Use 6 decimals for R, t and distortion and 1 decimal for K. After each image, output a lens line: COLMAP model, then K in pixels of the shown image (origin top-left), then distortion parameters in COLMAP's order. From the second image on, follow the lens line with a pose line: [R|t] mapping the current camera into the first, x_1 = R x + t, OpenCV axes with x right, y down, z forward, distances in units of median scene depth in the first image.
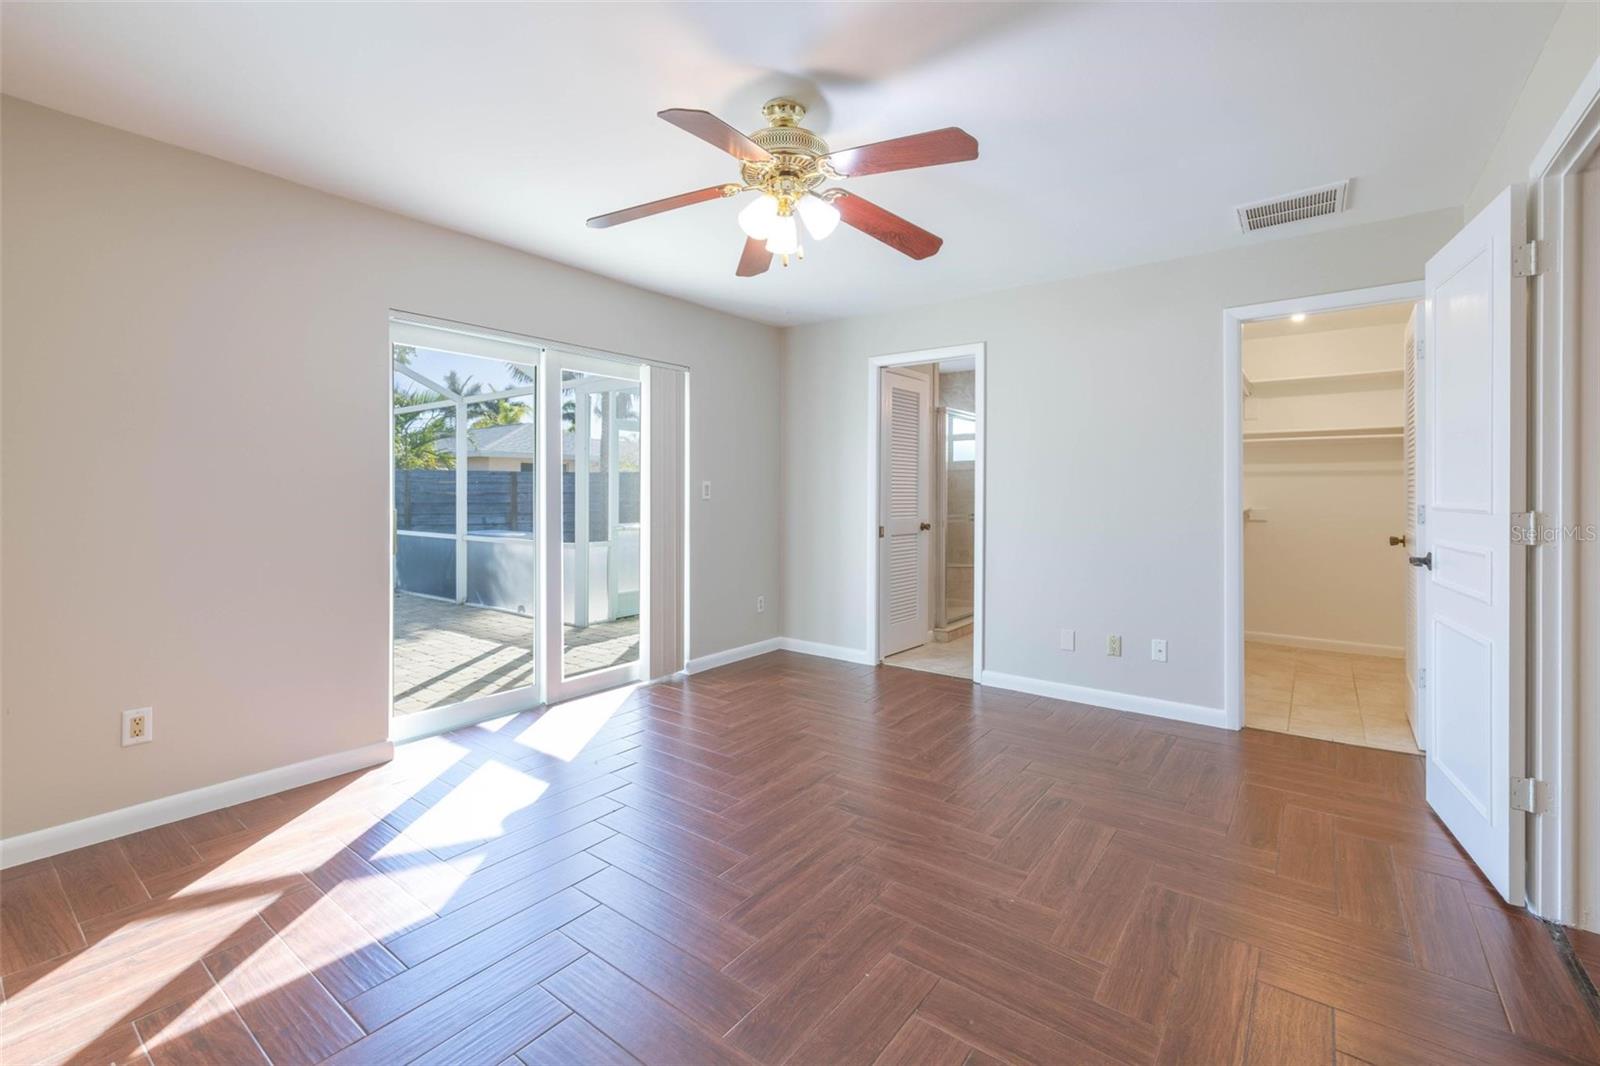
lens RADIAL K [[692.8, 0, 795.9], [0, 692.8, 494.6], [0, 0, 1]] dist [-0.003822, -0.000161]
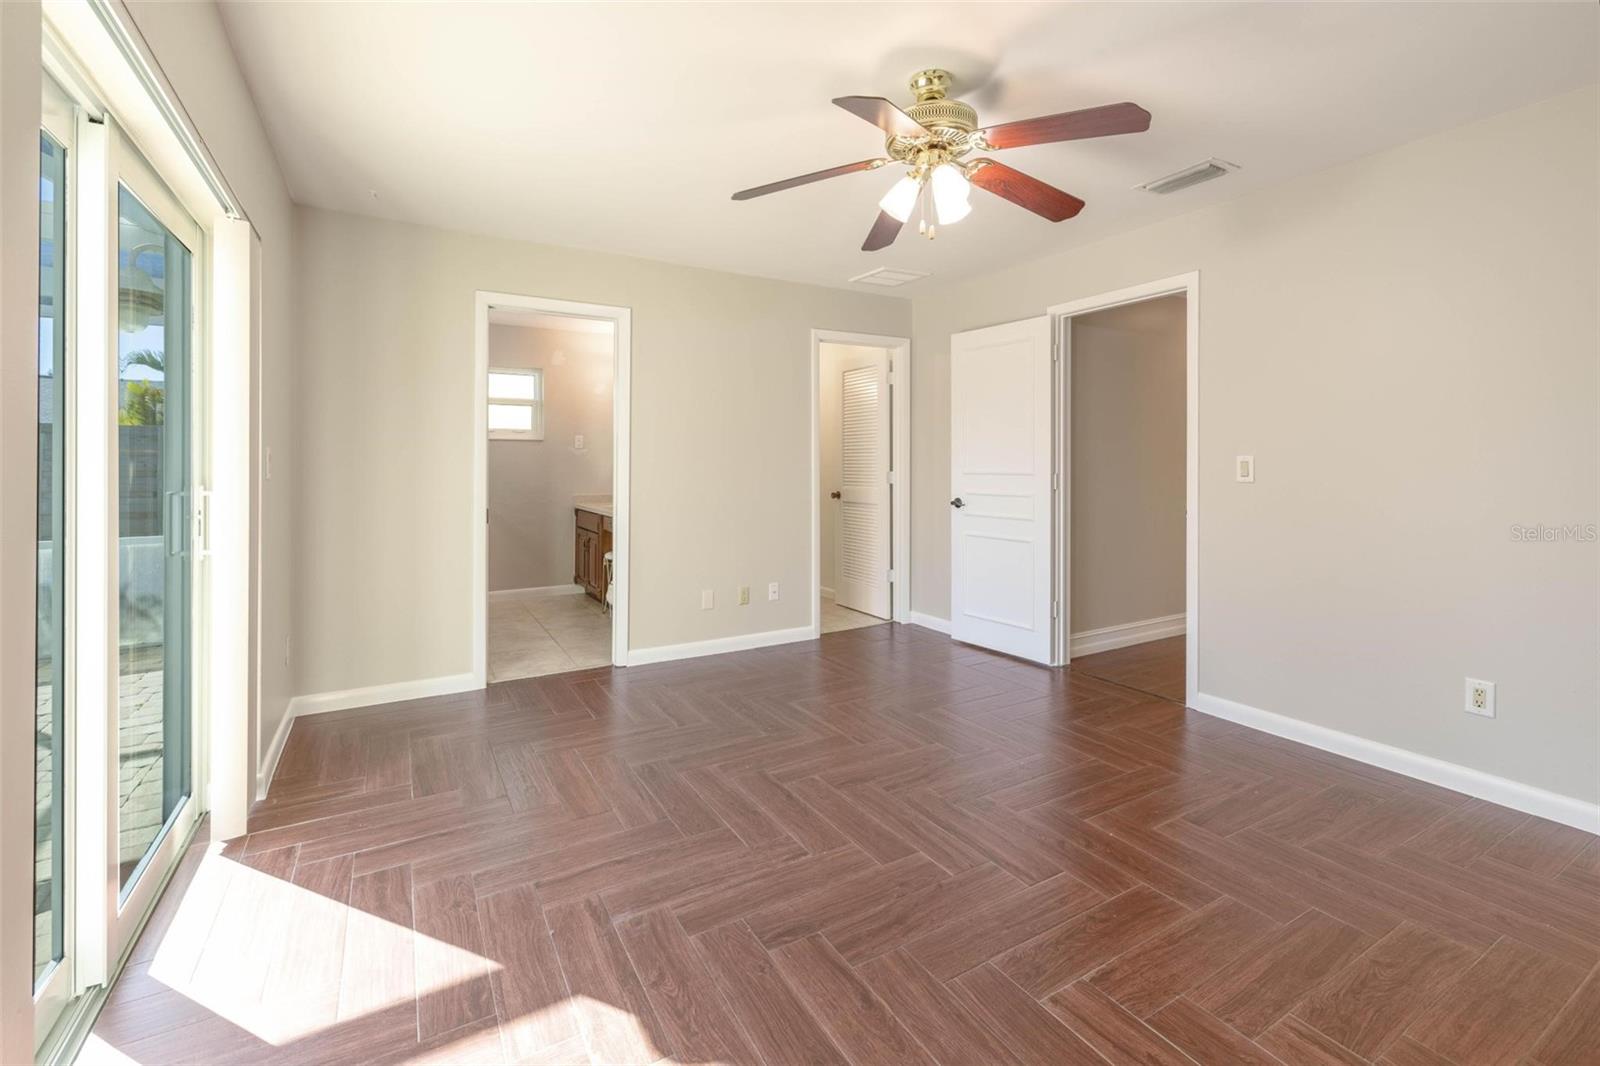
lens RADIAL K [[692.8, 0, 813.6], [0, 692.8, 463.4], [0, 0, 1]] dist [-0.003822, -0.000161]
pose [[0.374720, -0.000774, 0.927138, -0.945173], [0.005336, 0.999985, -0.001321, -0.004051], [-0.927123, 0.005443, 0.374718, 0.739862]]
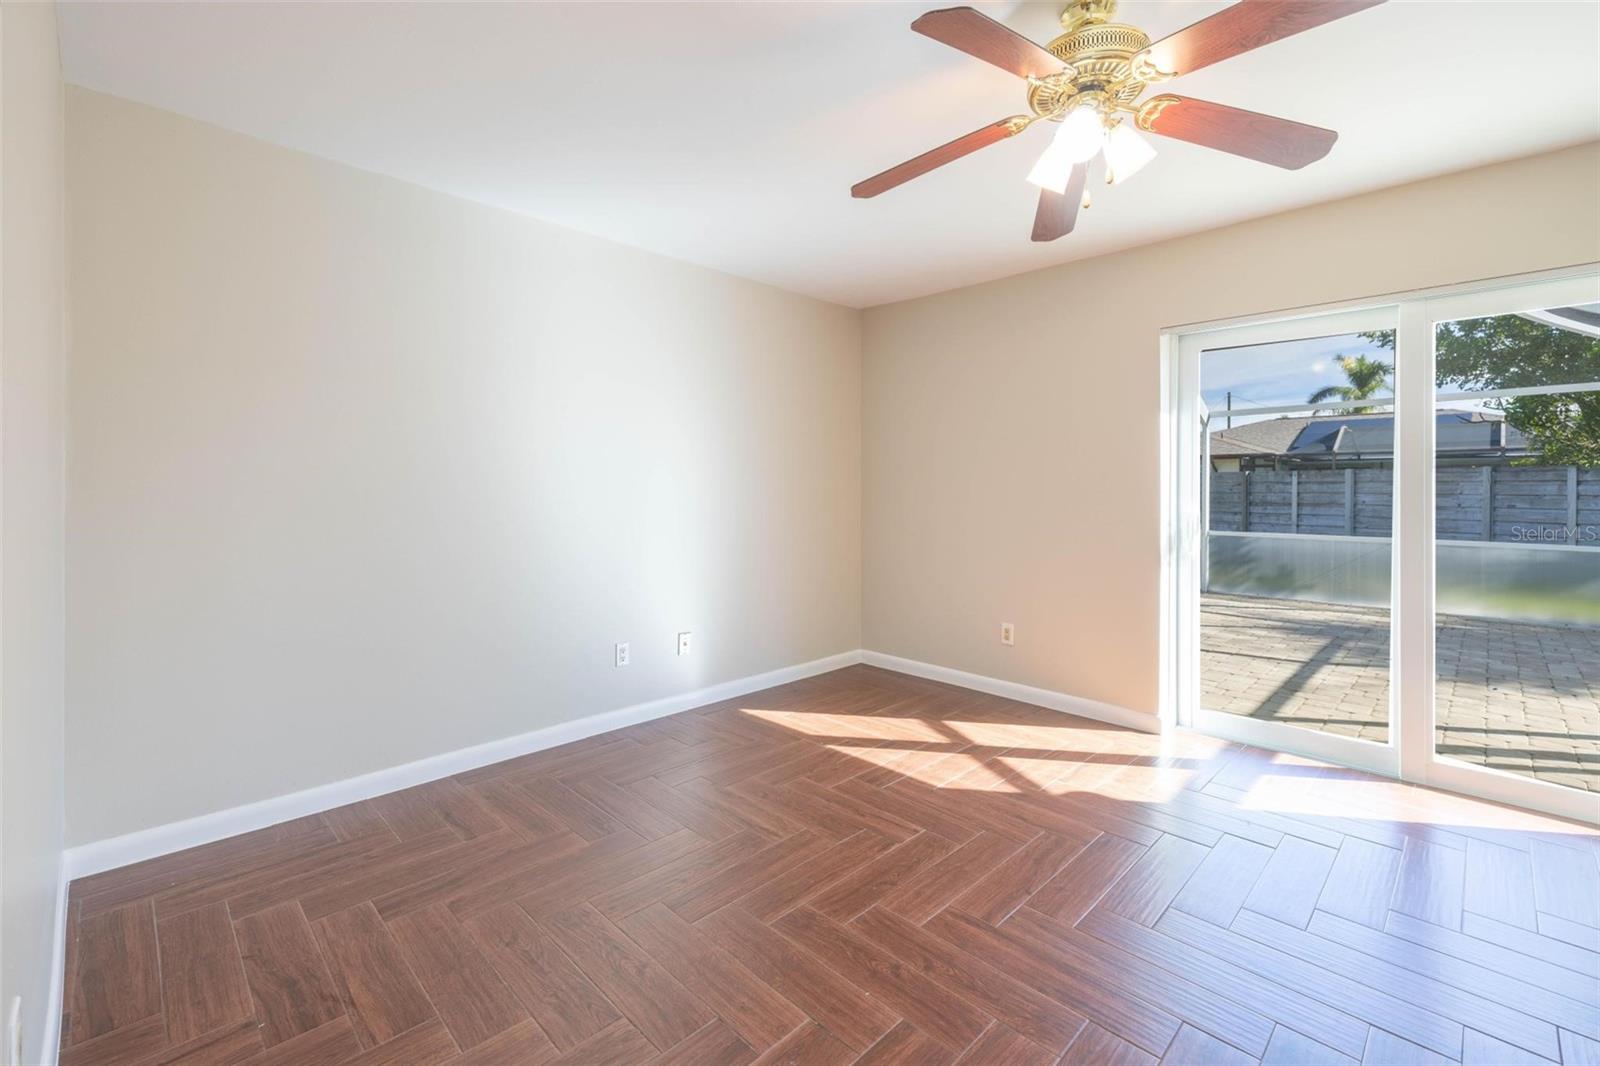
lens RADIAL K [[692.8, 0, 792.8], [0, 692.8, 531.8], [0, 0, 1]] dist [-0.003822, -0.000161]
pose [[-0.150006, 0.058188, -0.986971, 0.742552], [-0.005357, 0.998204, 0.059664, -0.003238], [0.988671, 0.014237, -0.149425, 0.742471]]
